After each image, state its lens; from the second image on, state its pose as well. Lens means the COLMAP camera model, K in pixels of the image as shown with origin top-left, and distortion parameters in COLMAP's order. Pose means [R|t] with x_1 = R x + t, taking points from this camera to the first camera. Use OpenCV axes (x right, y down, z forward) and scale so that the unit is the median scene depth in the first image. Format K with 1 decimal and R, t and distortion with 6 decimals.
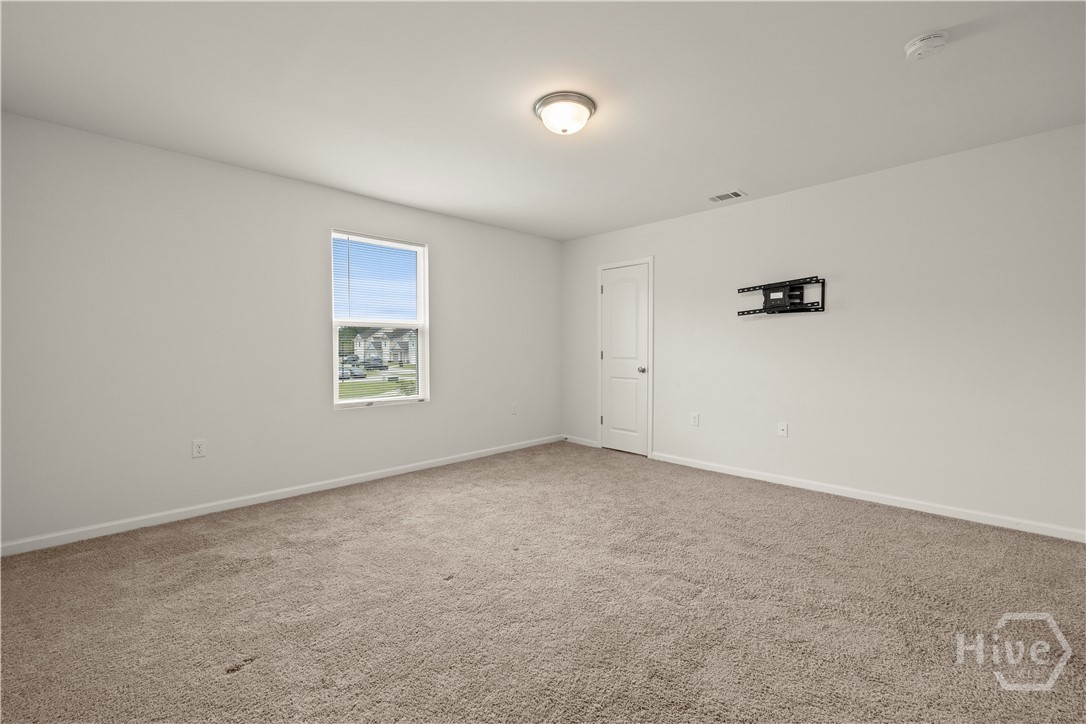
lens RADIAL K [[456.4, 0, 544.0], [0, 456.4, 357.4], [0, 0, 1]] dist [-0.000857, 0.000079]
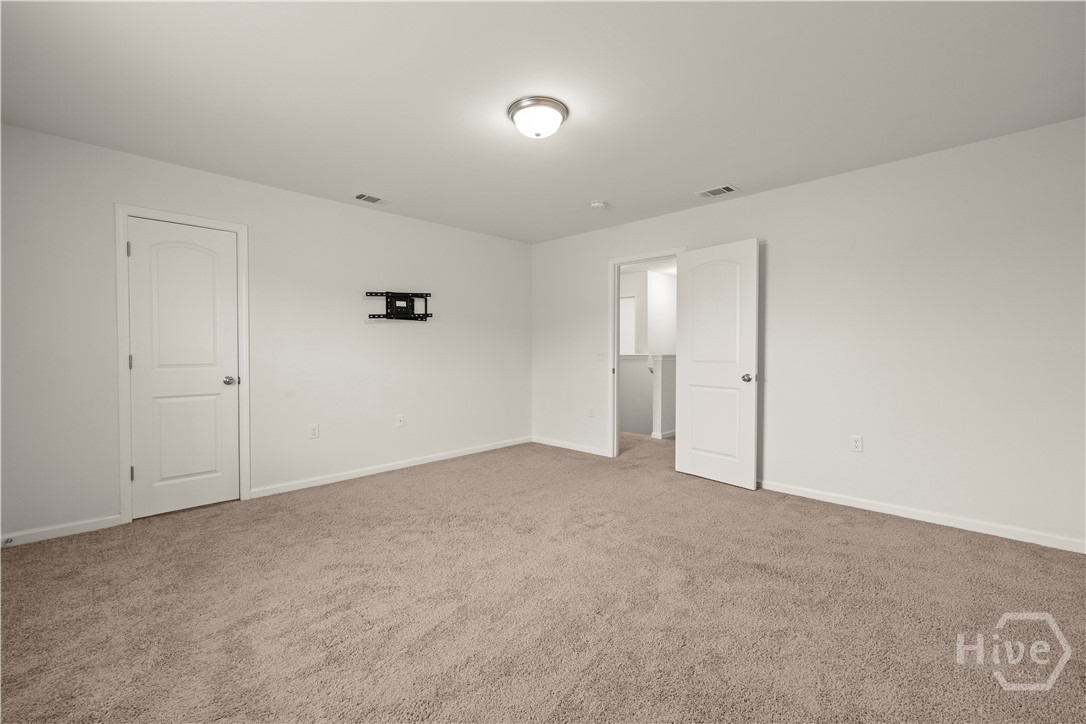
lens RADIAL K [[456.4, 0, 544.0], [0, 456.4, 357.4], [0, 0, 1]] dist [-0.000857, 0.000079]
pose [[-0.014965, -0.015107, 0.999774, -0.625655], [0.019965, 0.999682, 0.015404, -0.012255], [-0.999689, 0.020191, -0.014658, 0.647764]]
